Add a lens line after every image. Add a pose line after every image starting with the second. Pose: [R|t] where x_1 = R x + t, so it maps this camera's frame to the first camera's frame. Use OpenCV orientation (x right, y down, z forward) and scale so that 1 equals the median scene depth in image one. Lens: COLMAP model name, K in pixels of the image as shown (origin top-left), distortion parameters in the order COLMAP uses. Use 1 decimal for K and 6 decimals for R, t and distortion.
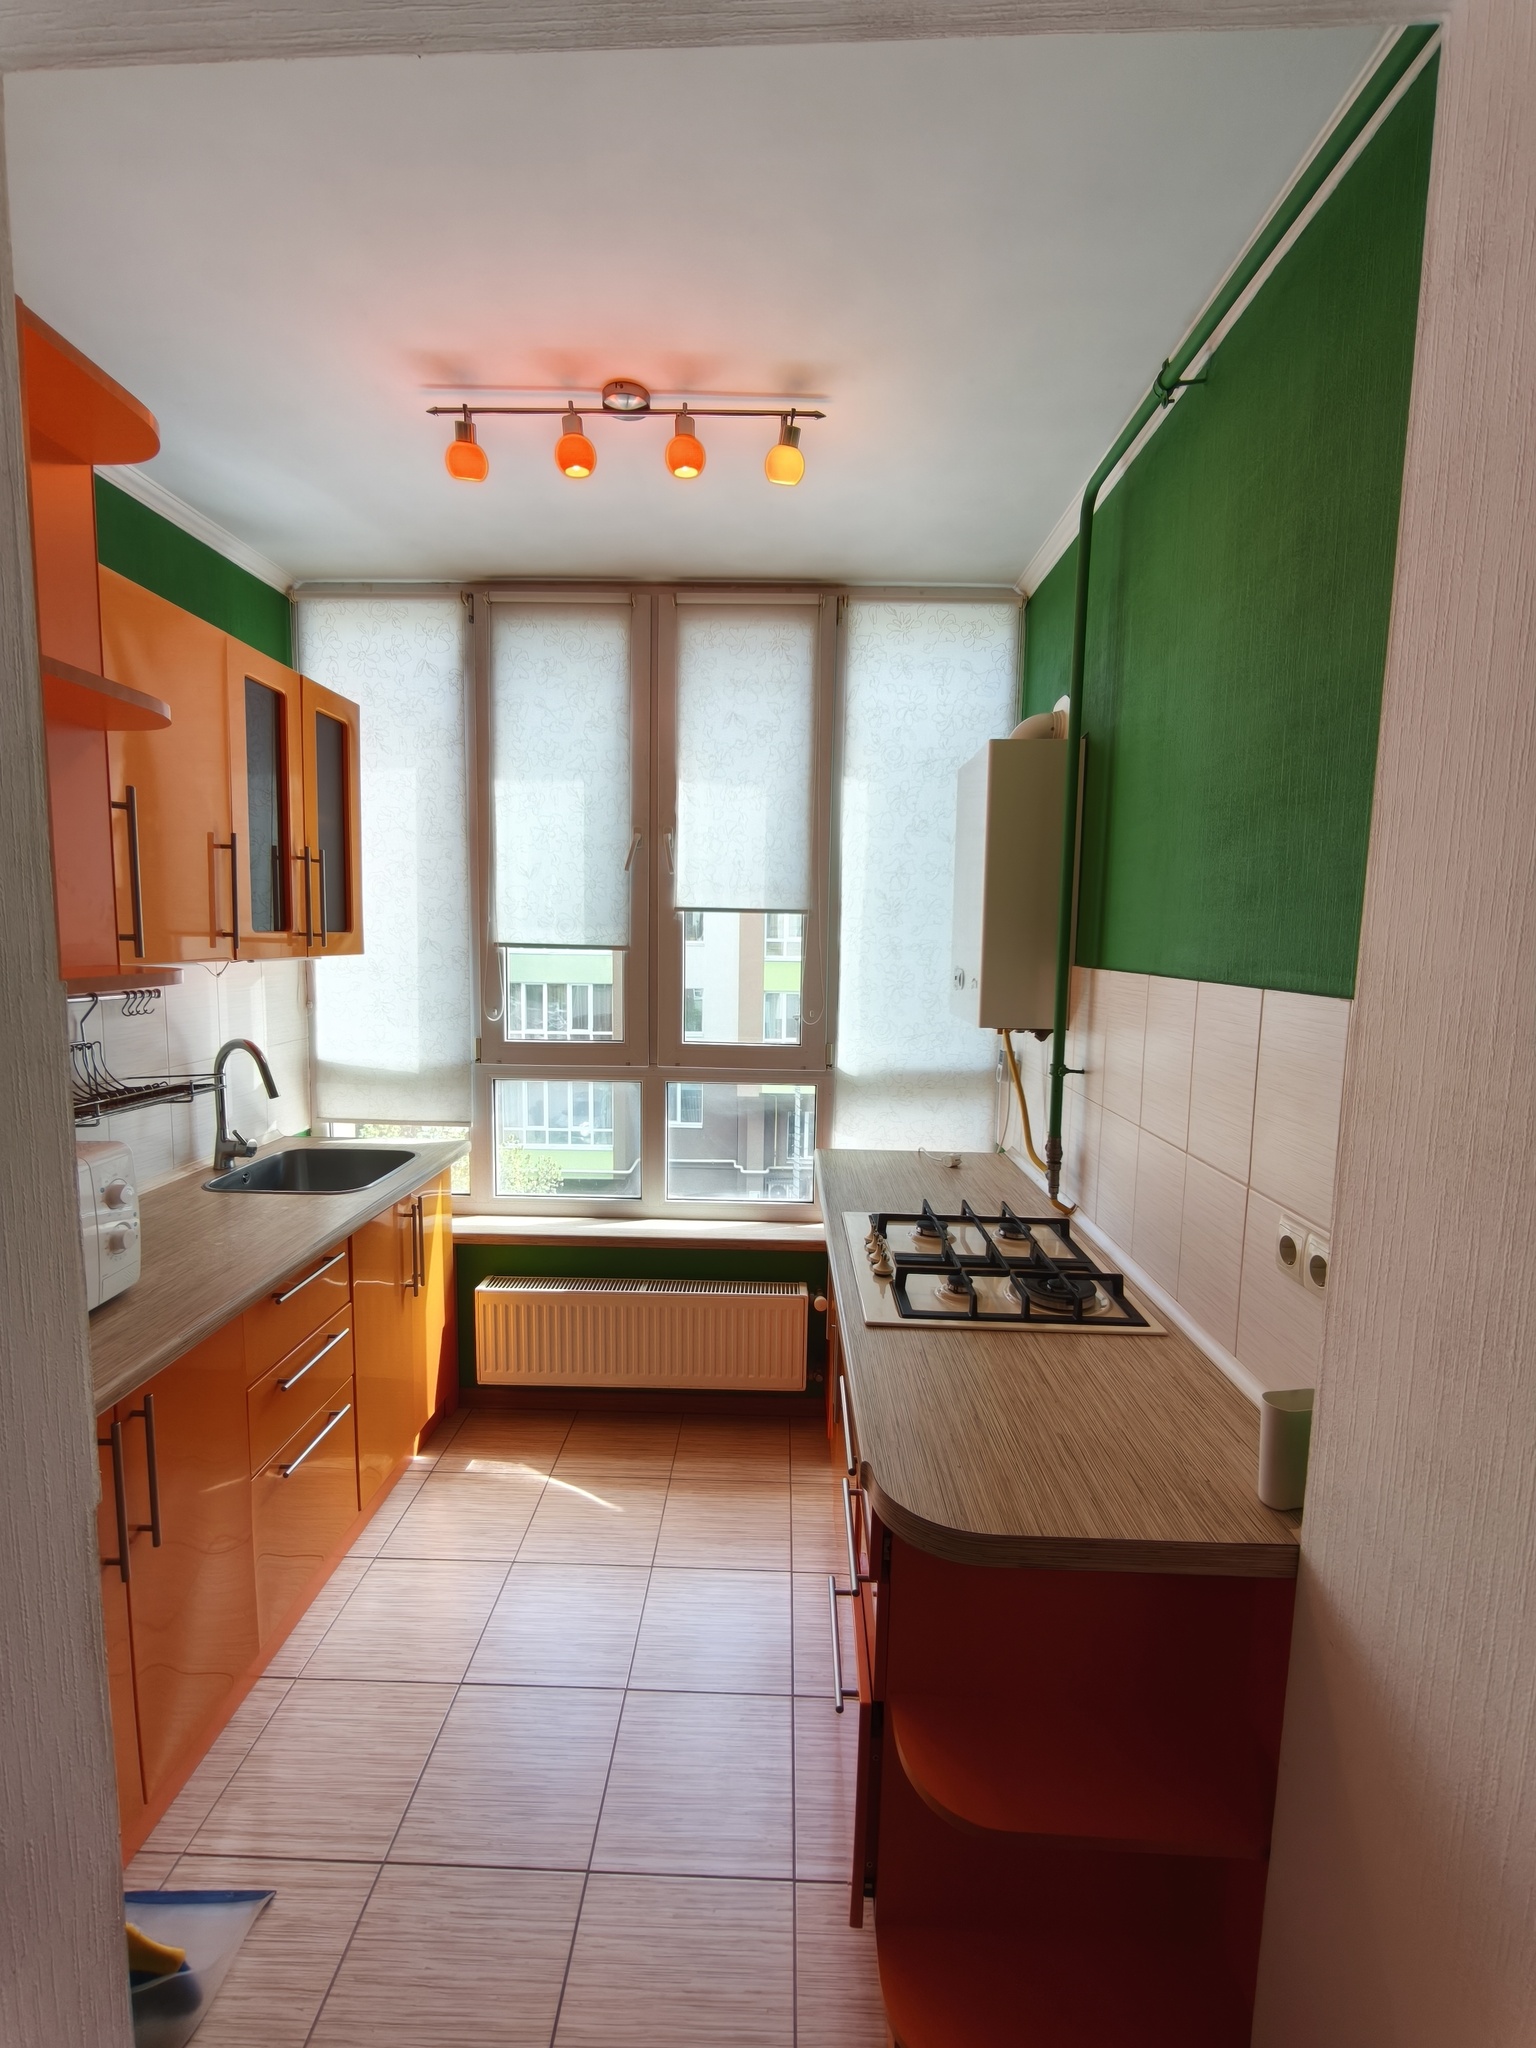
lens RADIAL K [[858.8, 0, 765.3], [0, 858.8, 1007.0], [0, 0, 1]] dist [-0.004928, 0.000543]
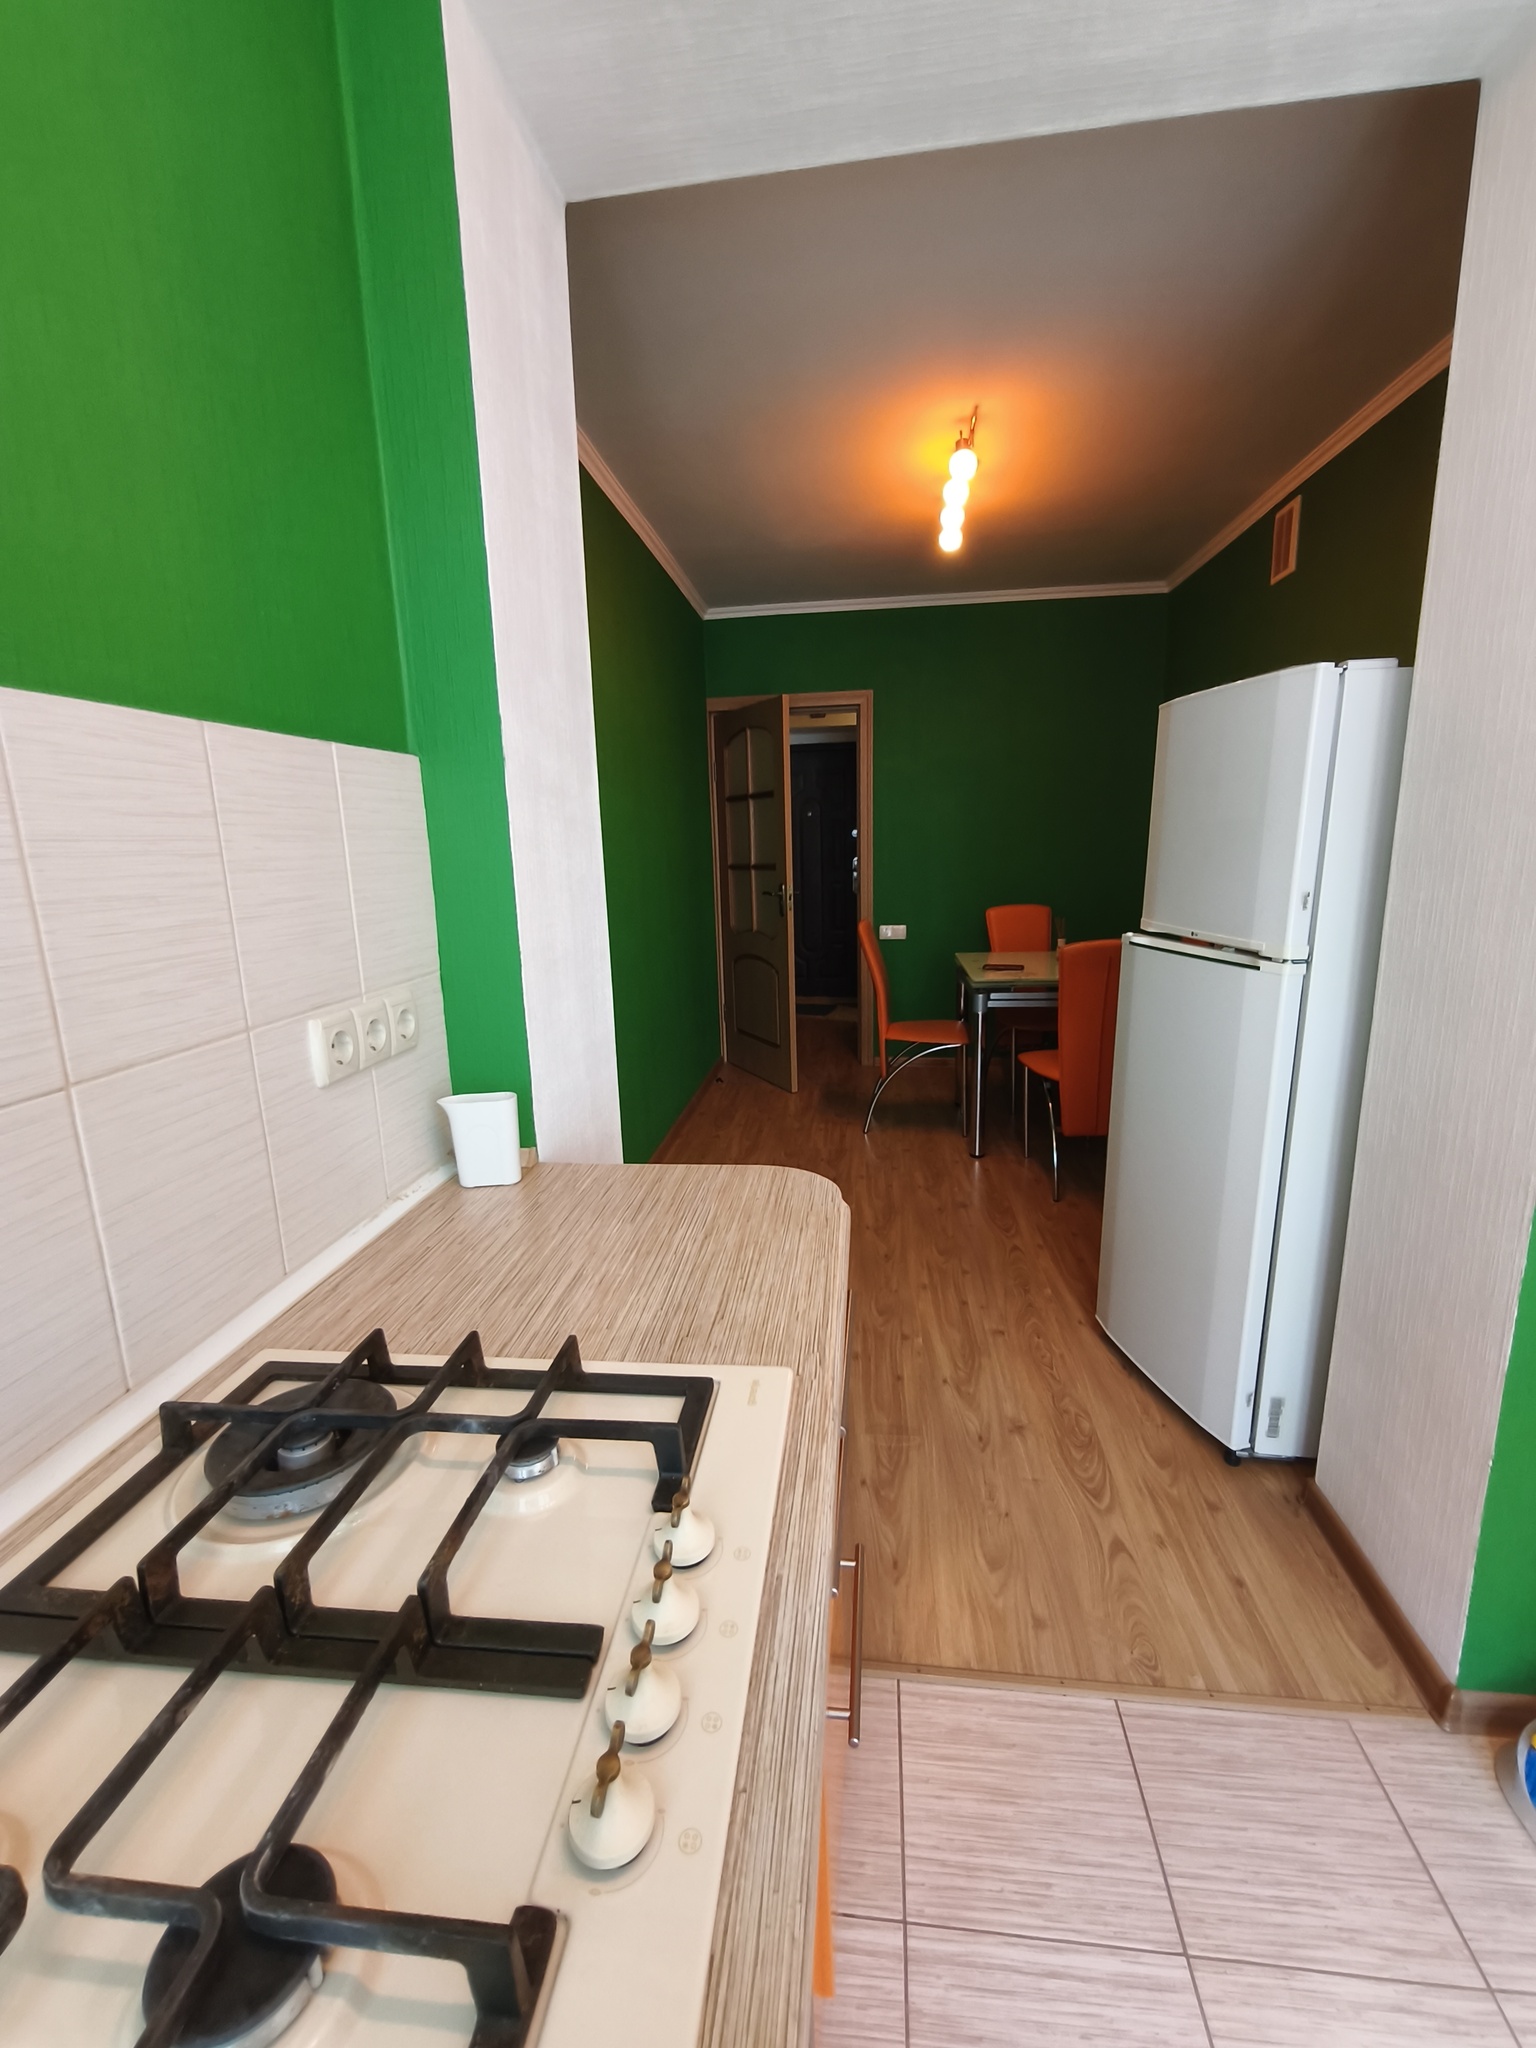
lens RADIAL K [[858.8, 0, 779.9], [0, 858.8, 1011.7], [0, 0, 1]] dist [-0.004928, 0.000543]
pose [[-0.995999, -0.008806, 0.088933, 0.050167], [0.017948, 0.955149, 0.295580, 0.004876], [-0.087547, 0.295994, -0.951169, 0.889582]]
